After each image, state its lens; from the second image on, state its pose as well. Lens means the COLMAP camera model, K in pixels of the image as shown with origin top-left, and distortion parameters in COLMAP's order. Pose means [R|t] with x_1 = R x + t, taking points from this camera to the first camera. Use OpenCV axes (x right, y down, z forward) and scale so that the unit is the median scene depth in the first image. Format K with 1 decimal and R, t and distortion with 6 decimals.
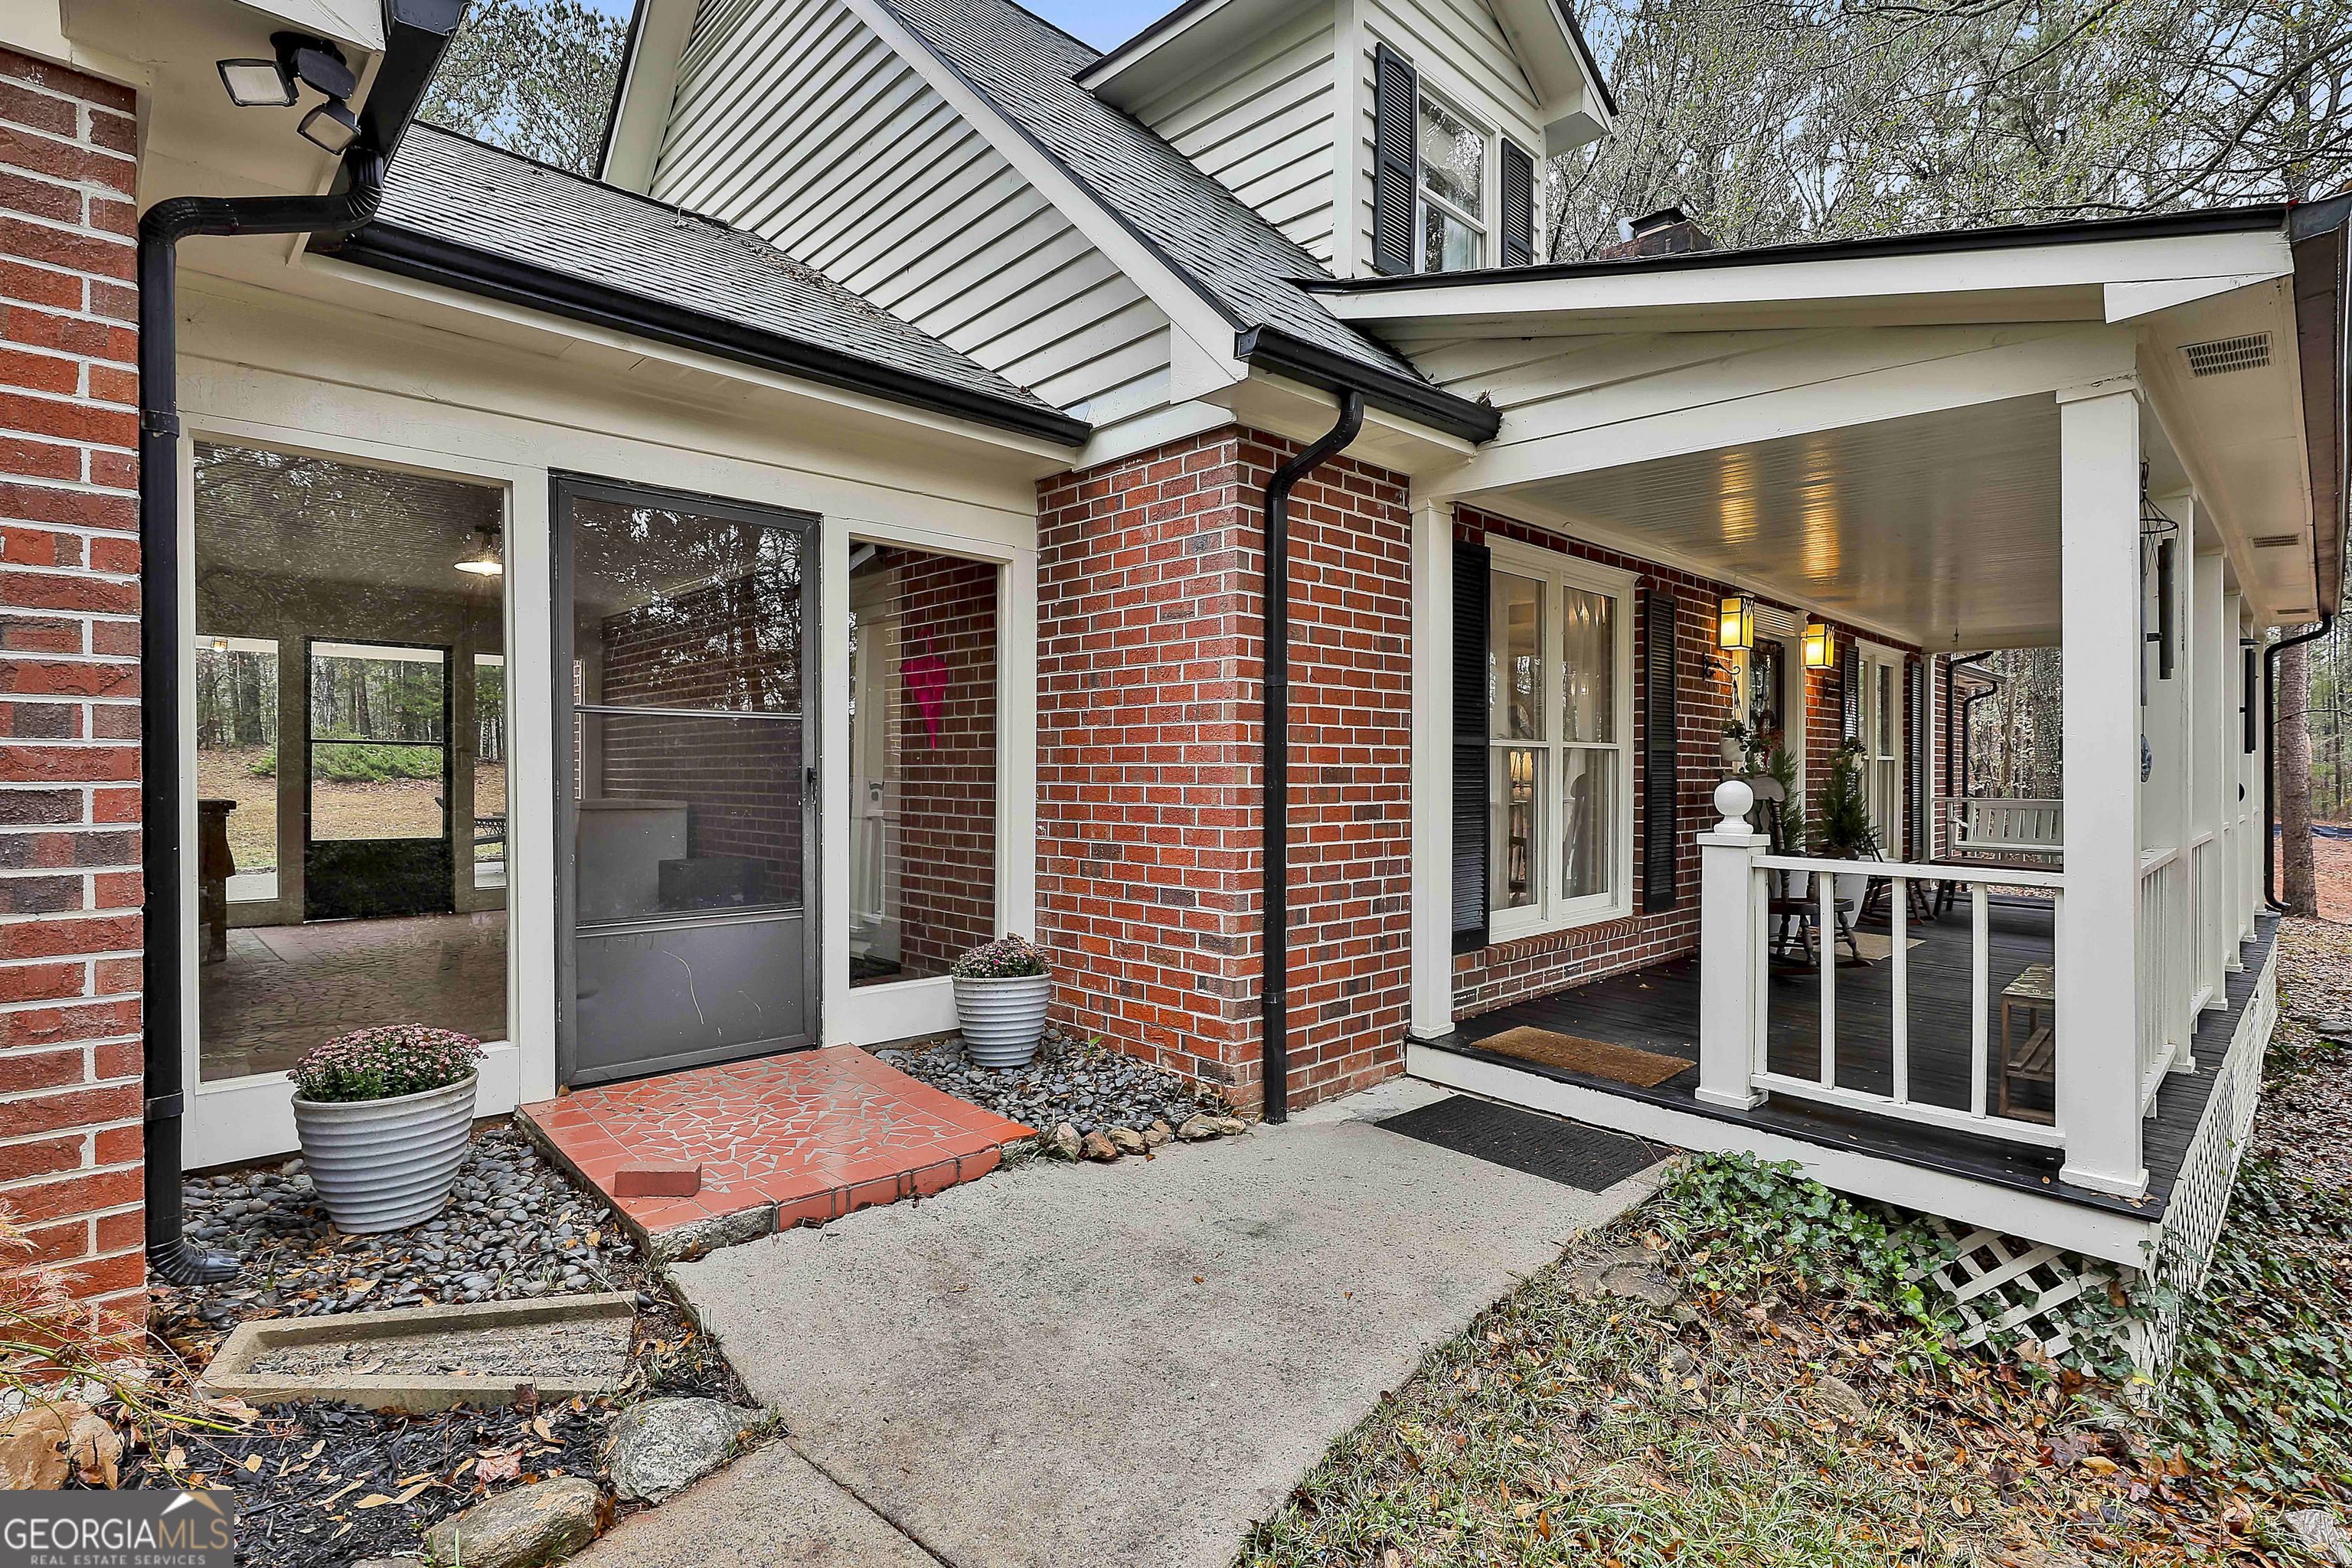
lens RADIAL K [[1104.1, 0, 1176.0], [0, 1104.1, 752.2], [0, 0, 1]] dist [0.000954, 0.000294]
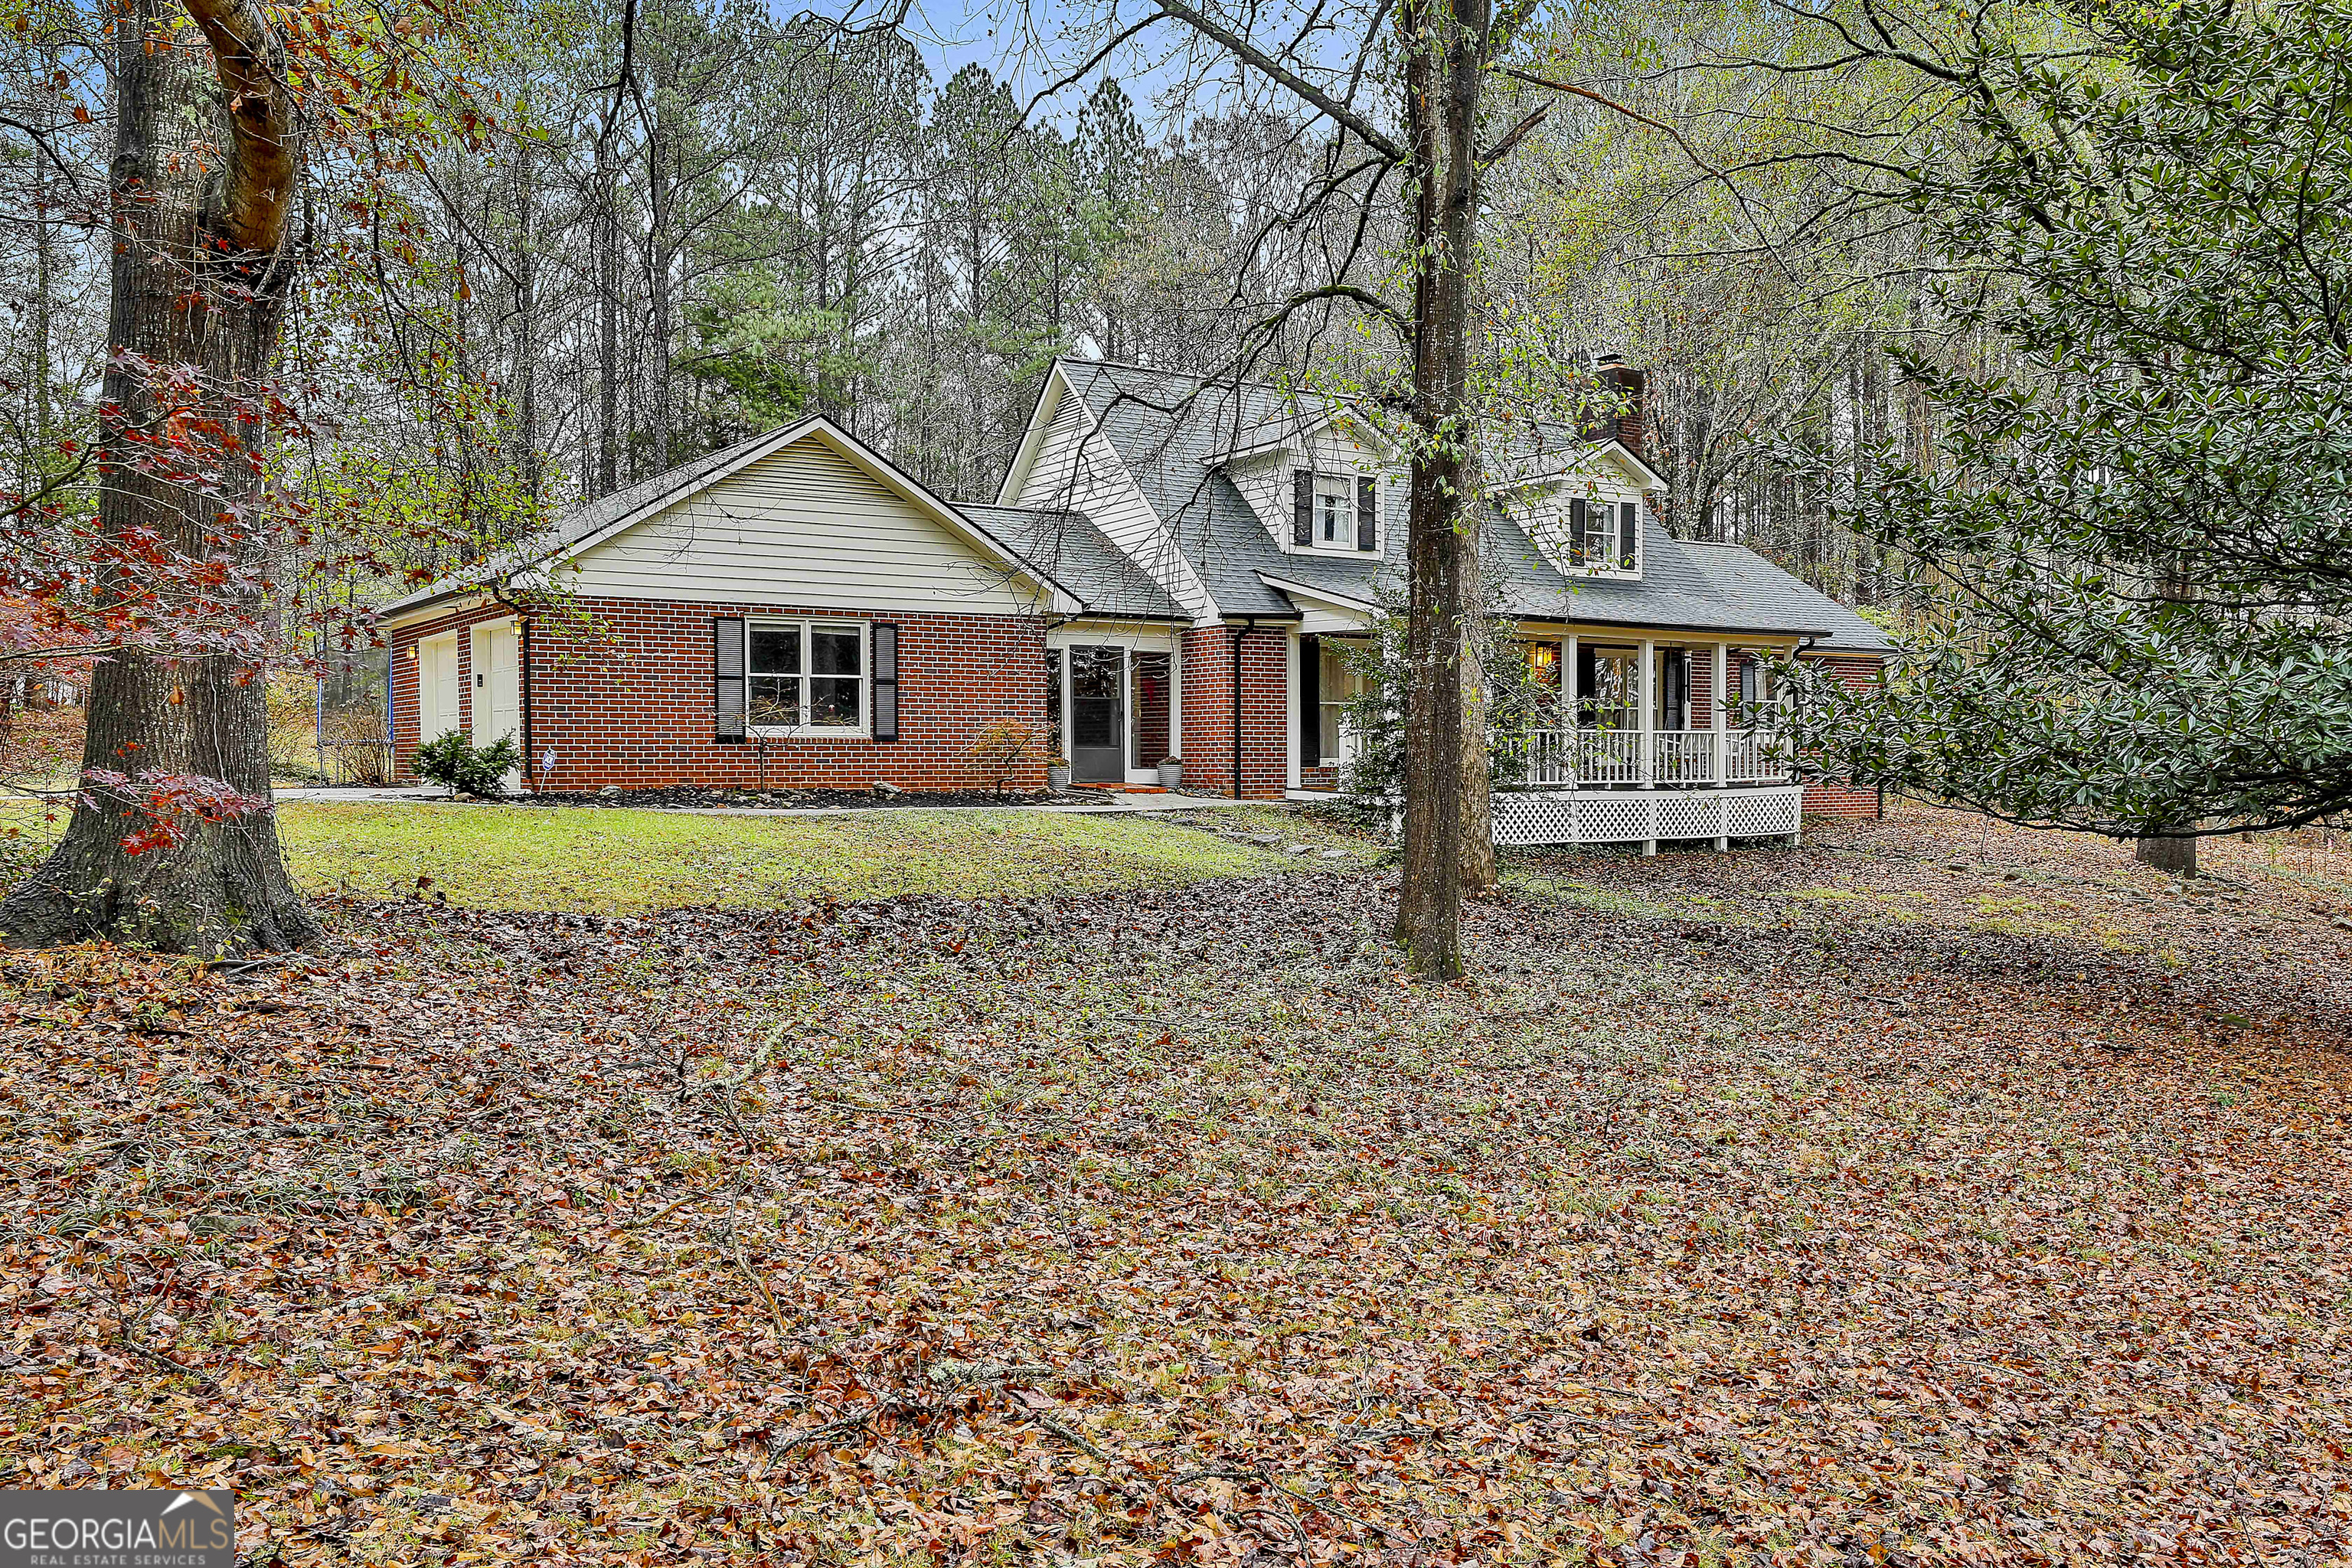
lens RADIAL K [[1860.8, 0, 1176.0], [0, 1860.8, 784.0], [0, 0, 1]] dist [0.003380, 0.000659]
pose [[0.981891, -0.010094, -0.189178, 1.144322], [0.014621, 0.999639, 0.022546, 0.125847], [0.188882, -0.024904, 0.981684, -5.657214]]
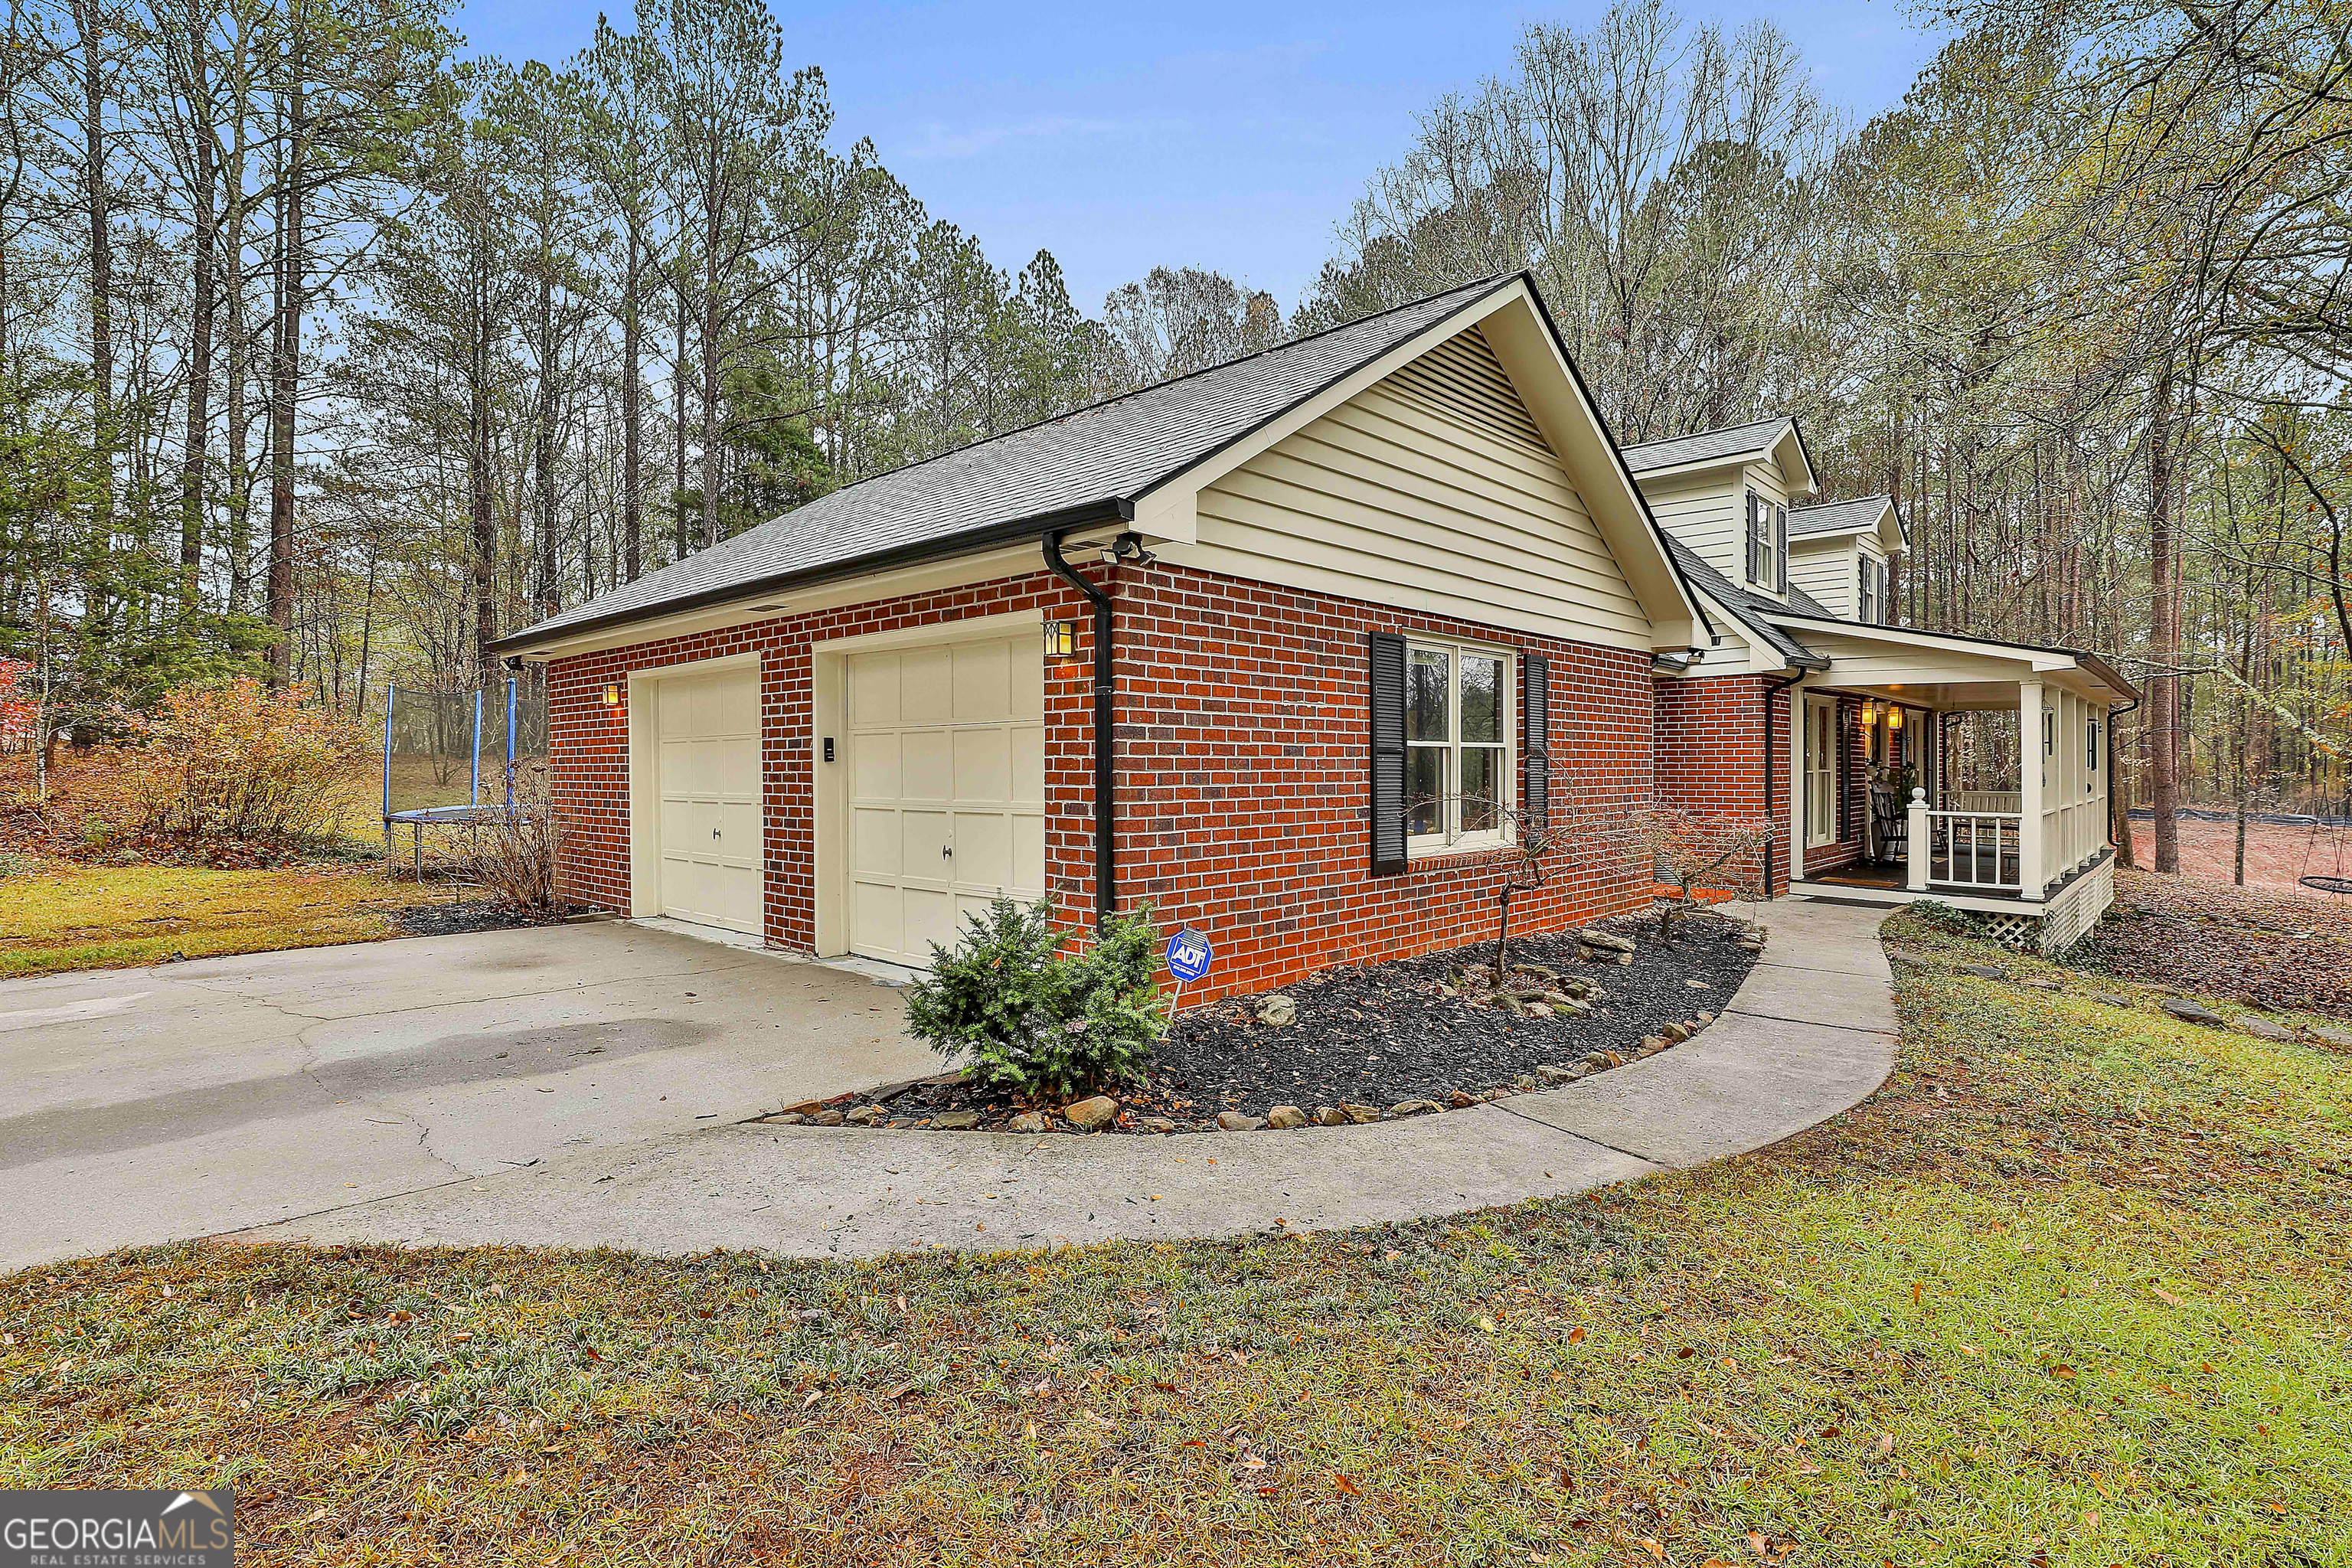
lens RADIAL K [[1126.5, 0, 1176.5], [0, 1126.5, 774.1], [0, 0, 1]] dist [-0.002998, -0.000220]
pose [[0.998766, -0.014749, 0.047428, -1.724475], [0.014126, 0.999810, 0.013426, -0.083480], [-0.047617, -0.012739, 0.998784, -2.055585]]
